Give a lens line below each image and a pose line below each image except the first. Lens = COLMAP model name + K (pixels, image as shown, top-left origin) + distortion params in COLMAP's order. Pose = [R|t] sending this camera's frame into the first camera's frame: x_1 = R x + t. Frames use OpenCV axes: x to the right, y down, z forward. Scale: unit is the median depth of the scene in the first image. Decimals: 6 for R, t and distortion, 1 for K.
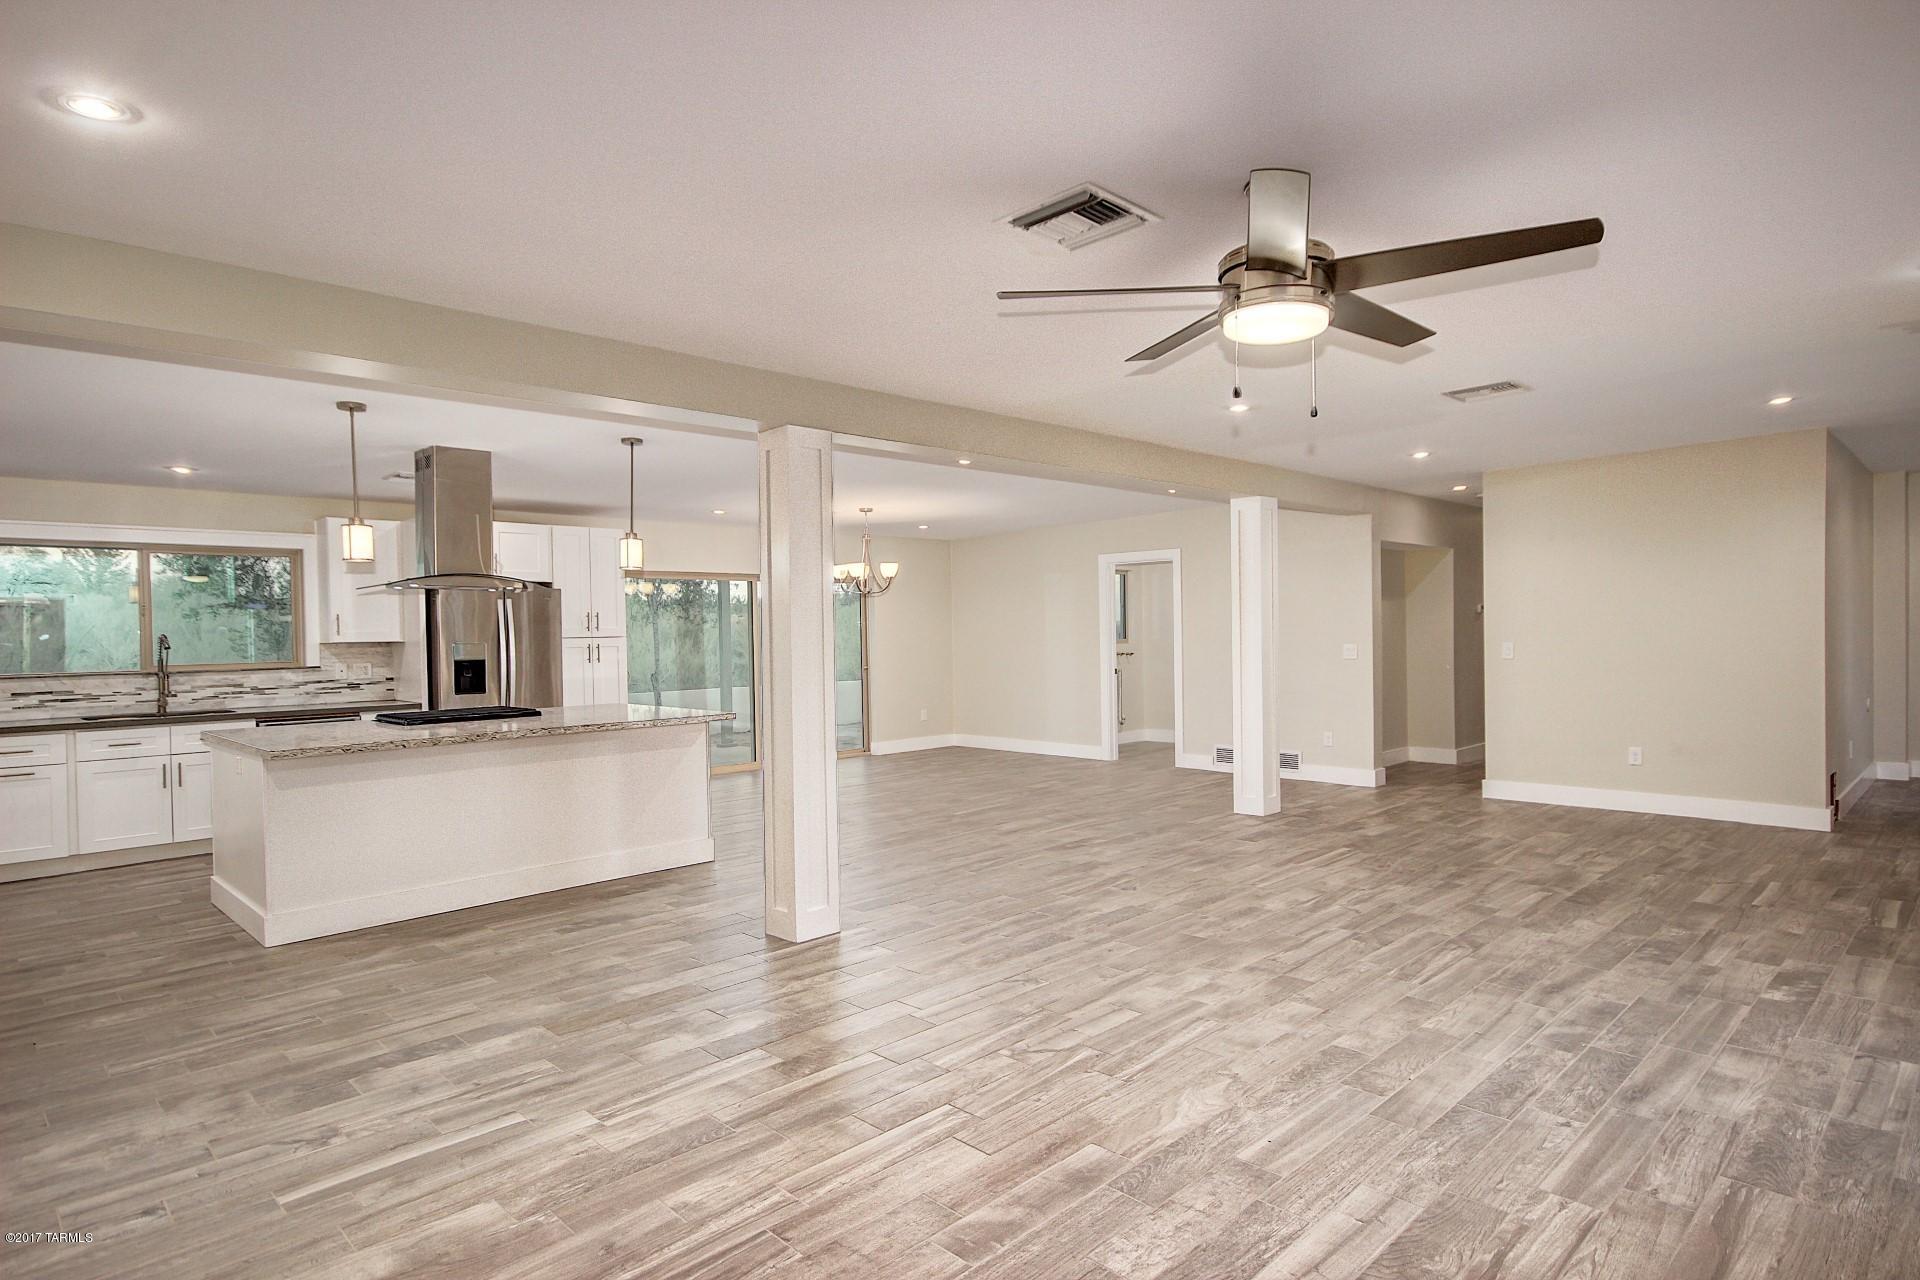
lens RADIAL K [[1044.5, 0, 974.5], [0, 1044.5, 647.0], [0, 0, 1]] dist [0.015049, -0.001064]
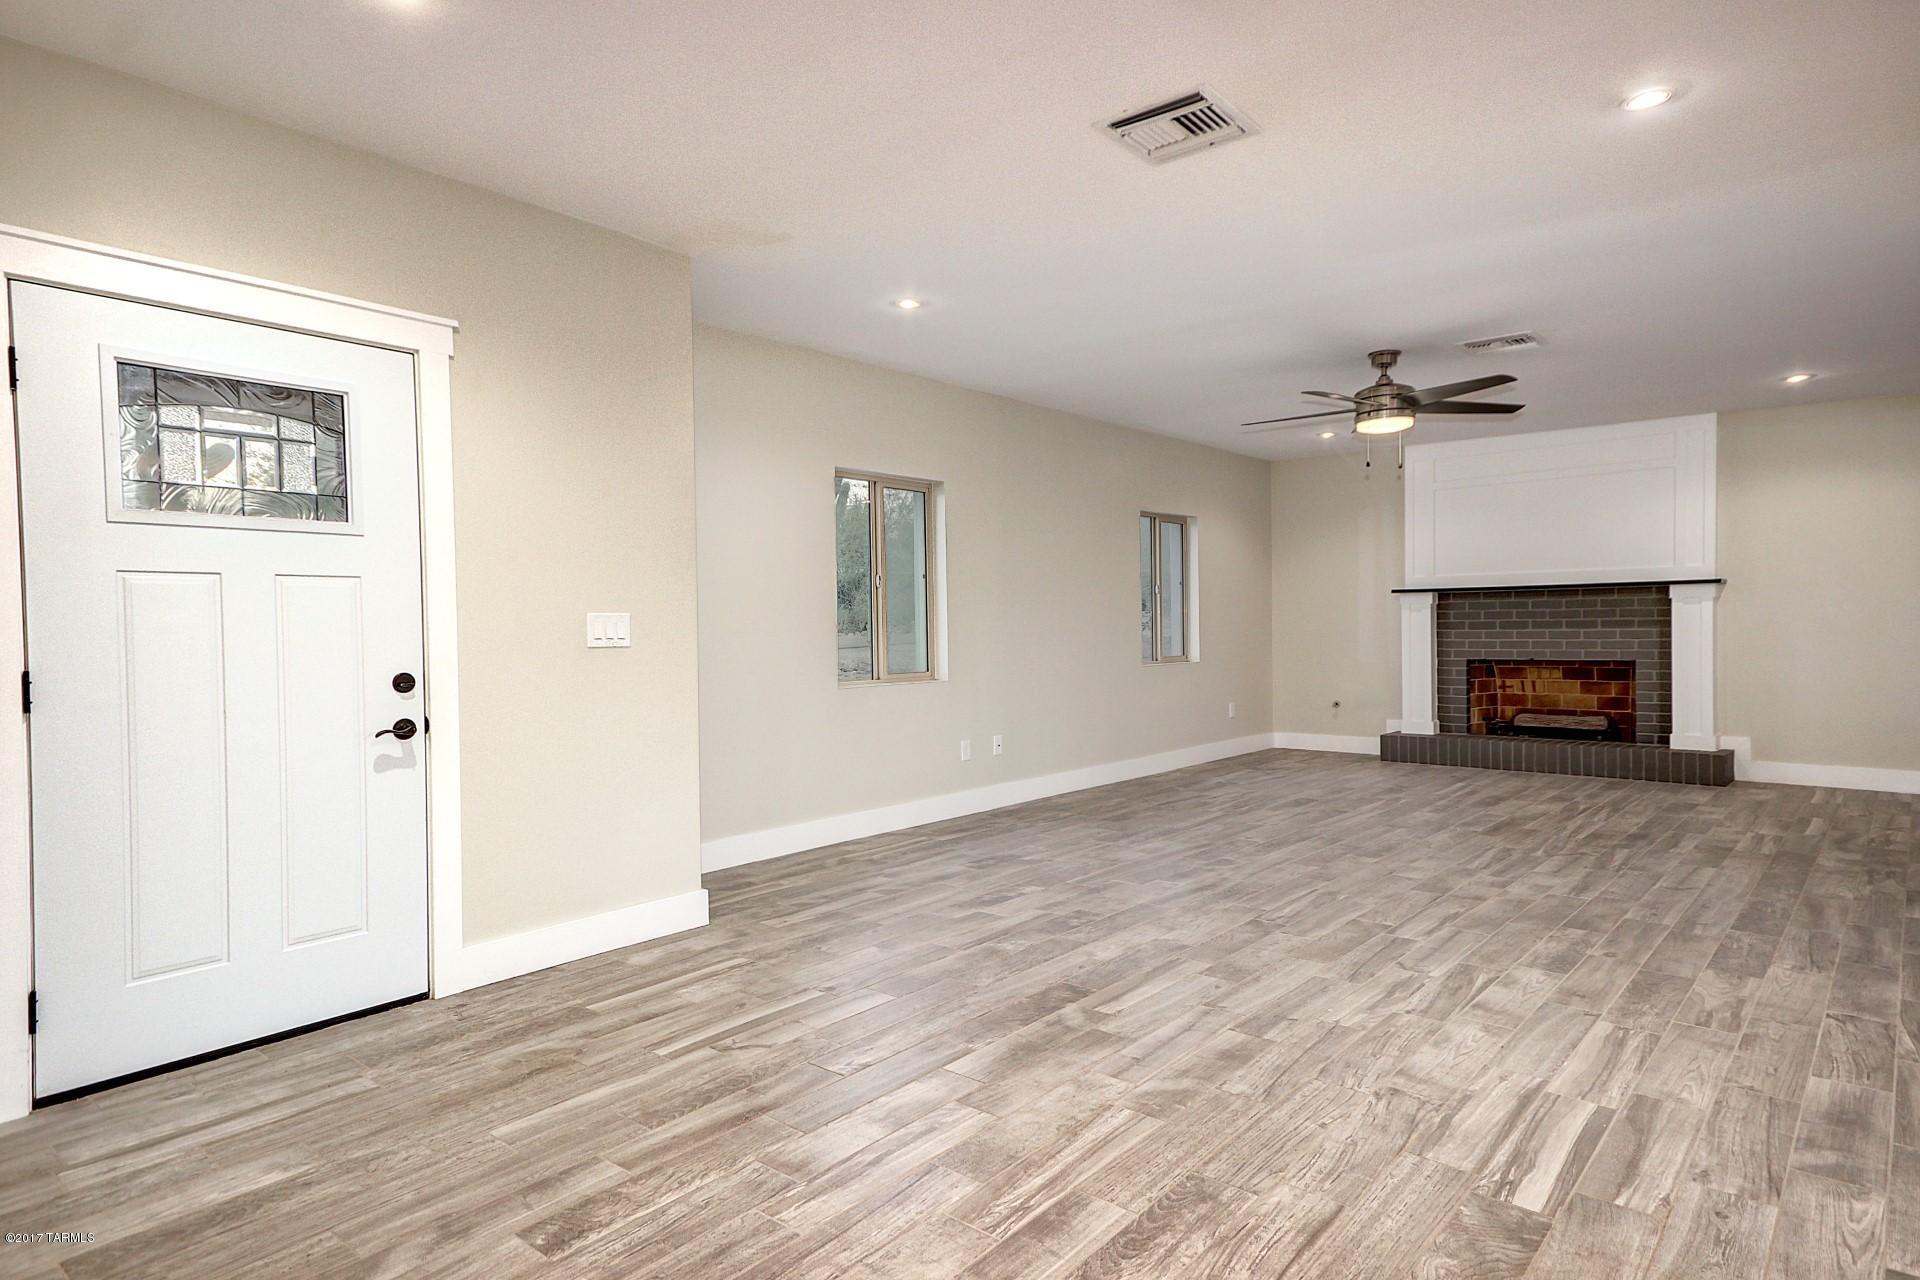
lens RADIAL K [[1069.1, 0, 970.0], [0, 1069.1, 641.6], [0, 0, 1]] dist [0.062210, -0.000603]
pose [[-0.996543, 0.033697, -0.075942, 0.755988], [0.031355, 0.999001, 0.031833, 0.005786], [0.076939, 0.029342, -0.996604, 1.829163]]
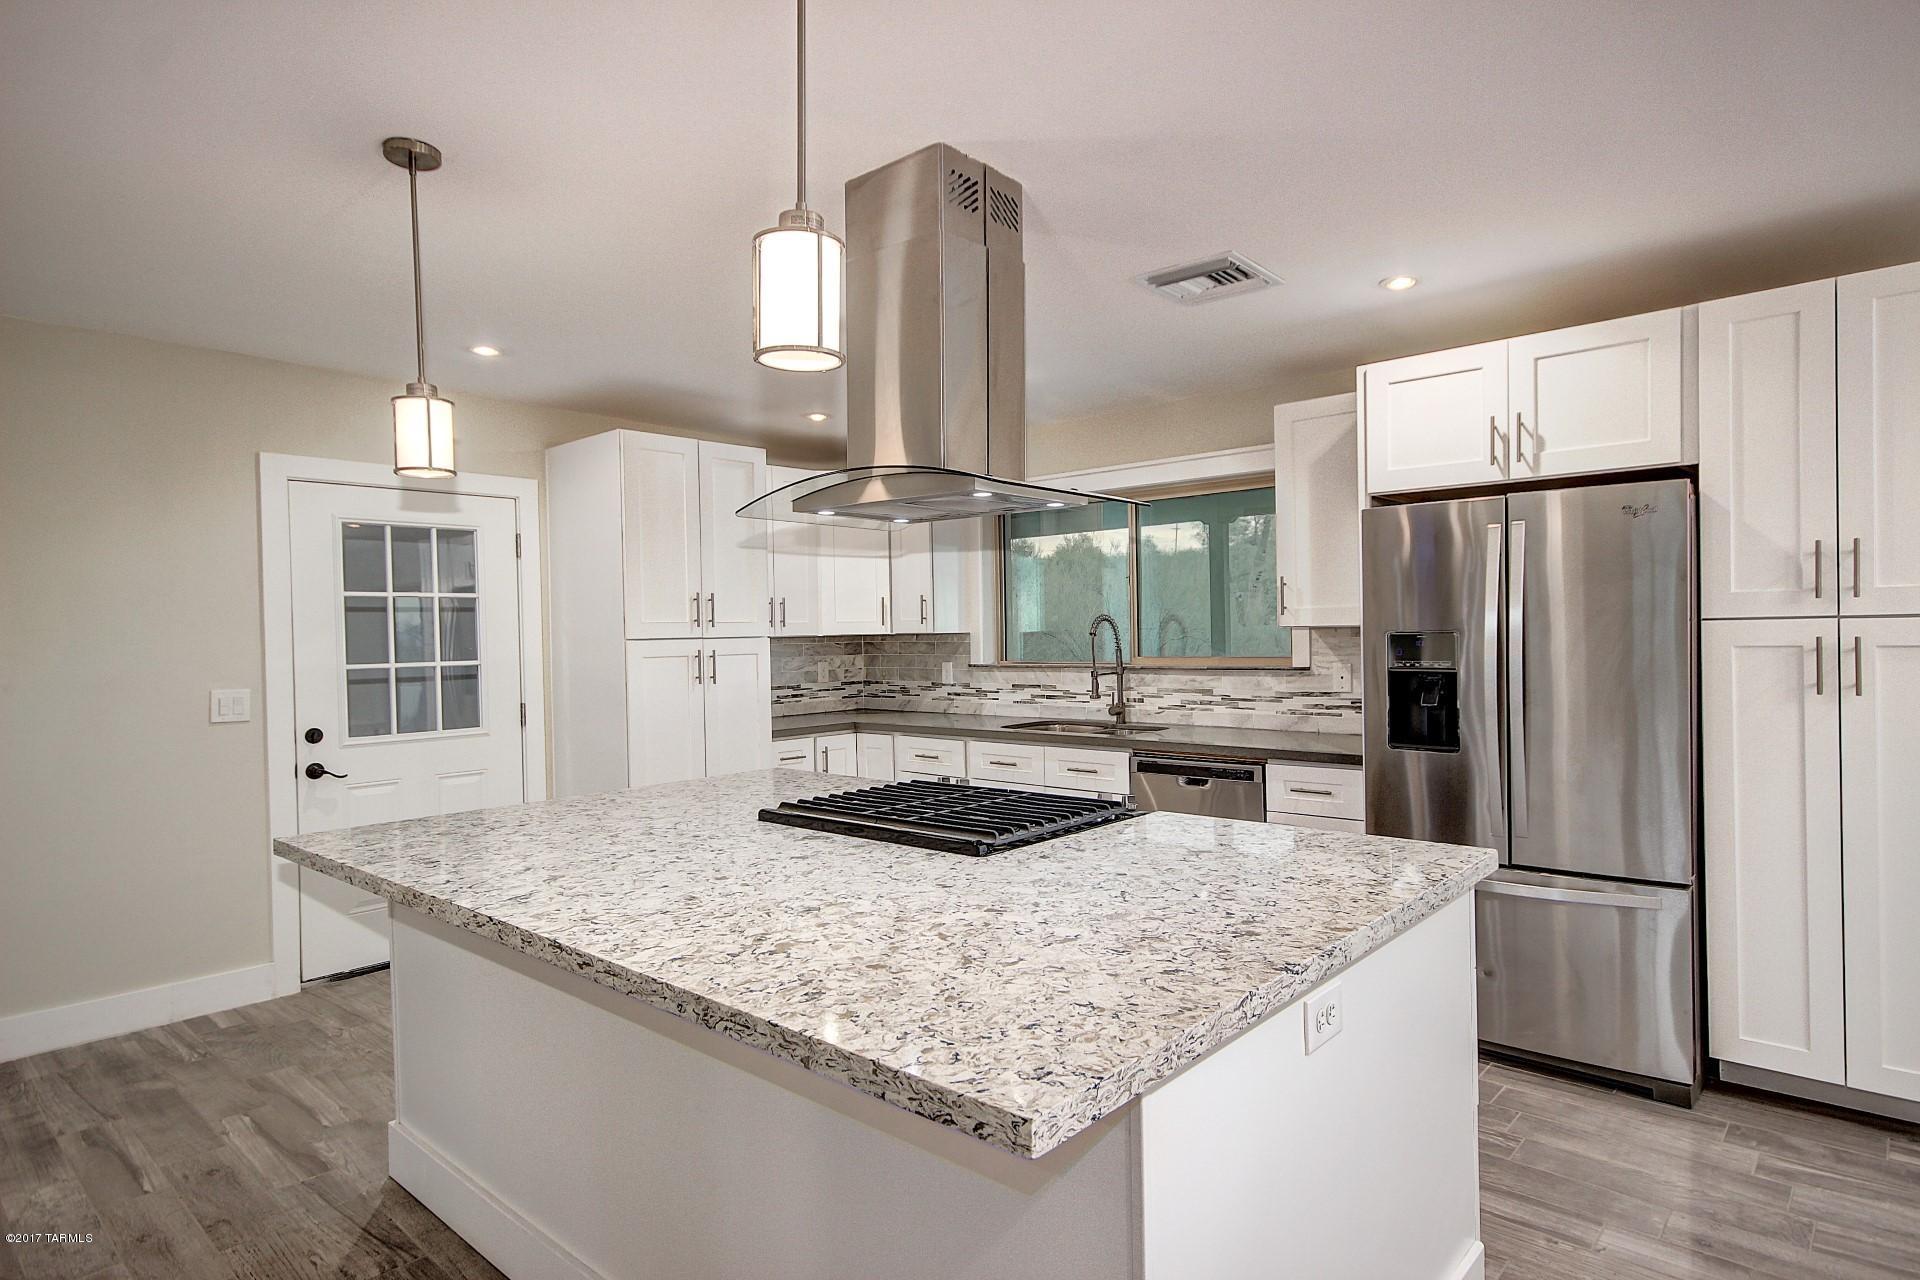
lens RADIAL K [[1048.9, 0, 977.6], [0, 1048.9, 642.5], [0, 0, 1]] dist [-0.000496, 0.015528]
pose [[0.056418, 0.027126, -0.998039, -0.093918], [0.001846, 0.999626, 0.027274, -0.019508], [0.998406, -0.003381, 0.056347, 1.329507]]
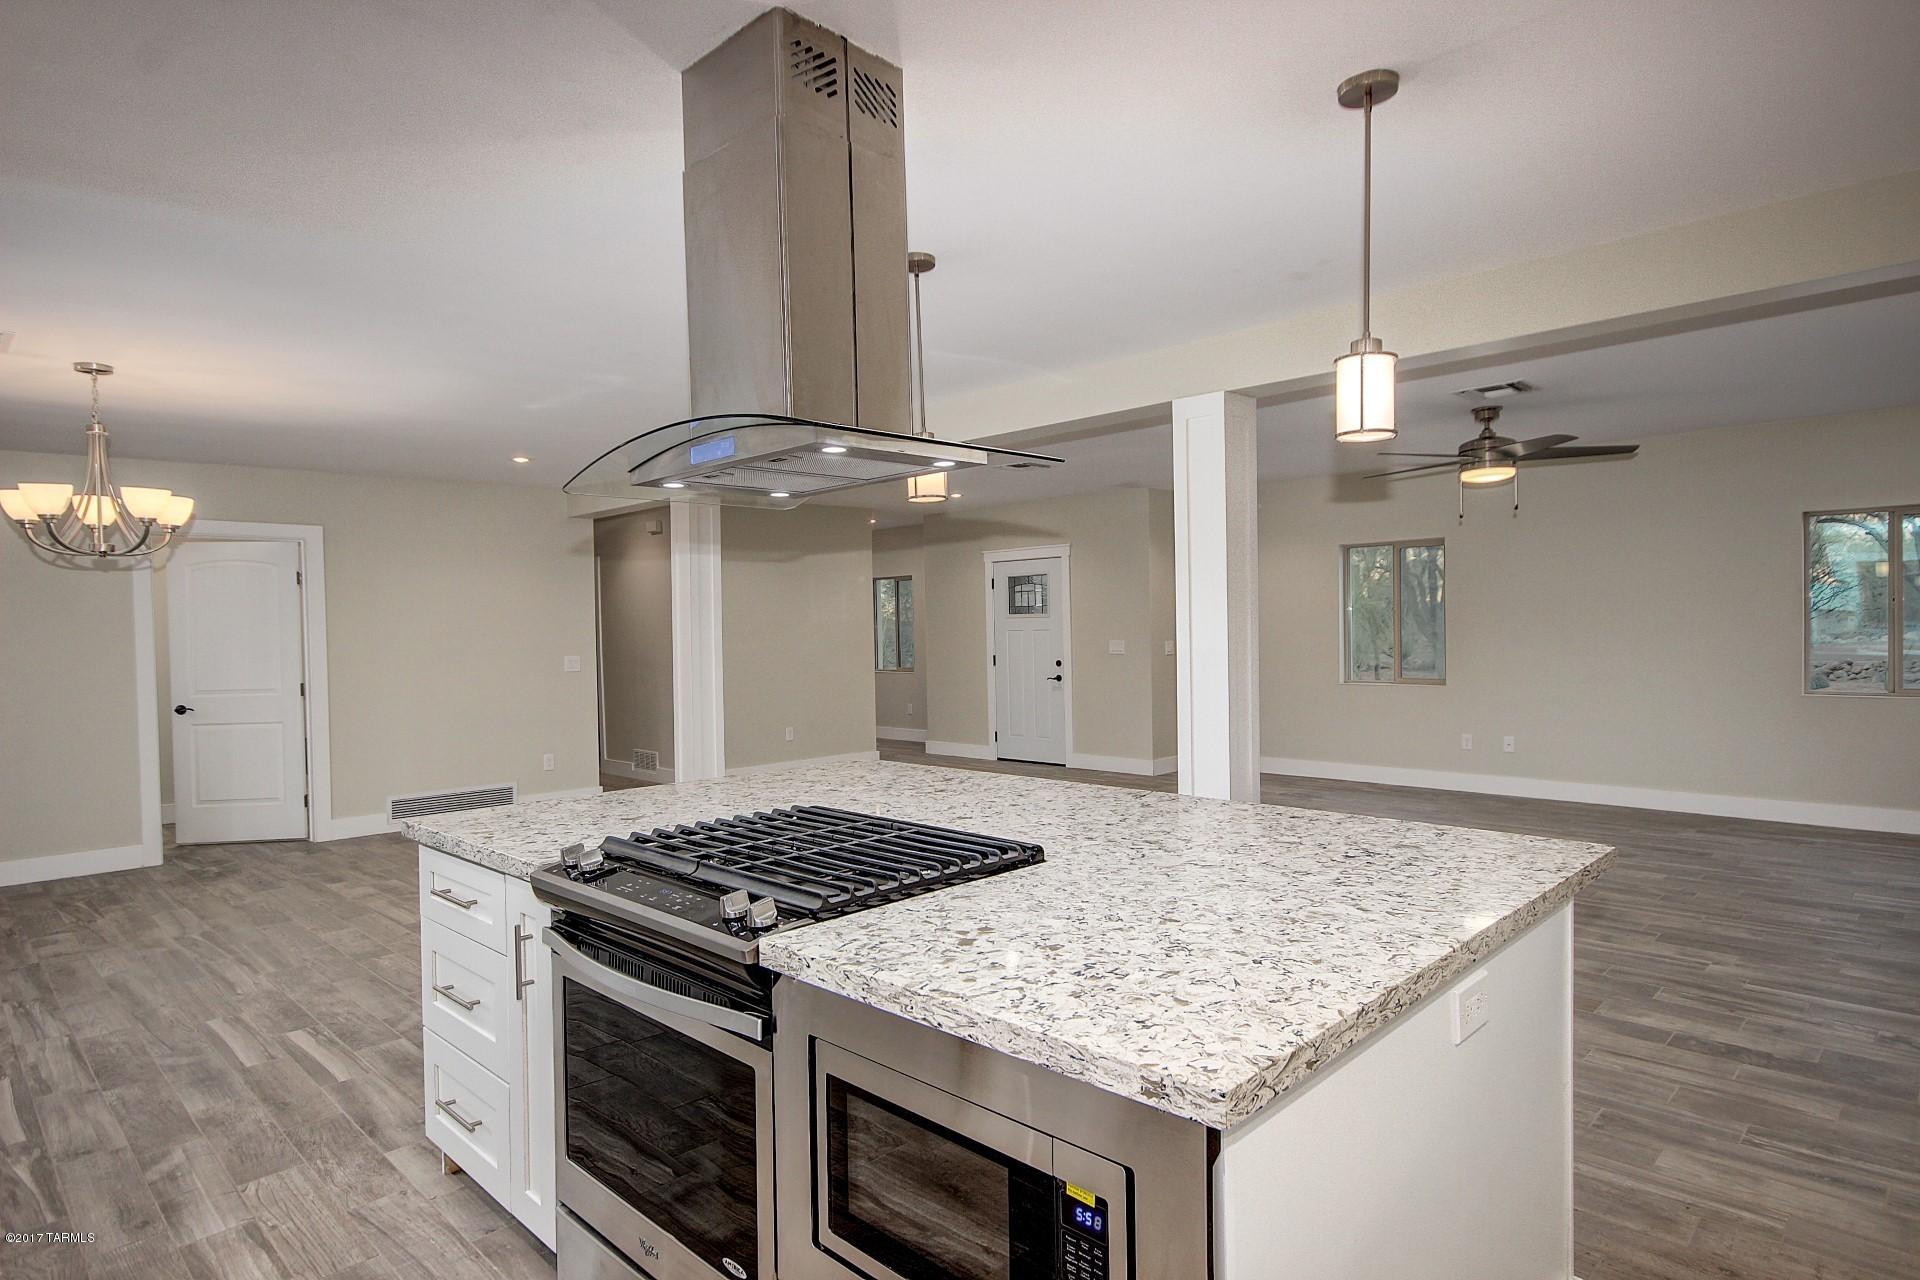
lens RADIAL K [[1044.5, 0, 974.5], [0, 1044.5, 647.0], [0, 0, 1]] dist [0.015049, -0.001064]
pose [[-0.011353, -0.001069, 0.999935, -1.119368], [0.033852, 0.999426, 0.001453, 0.001039], [-0.999362, 0.033866, -0.011311, 1.273386]]
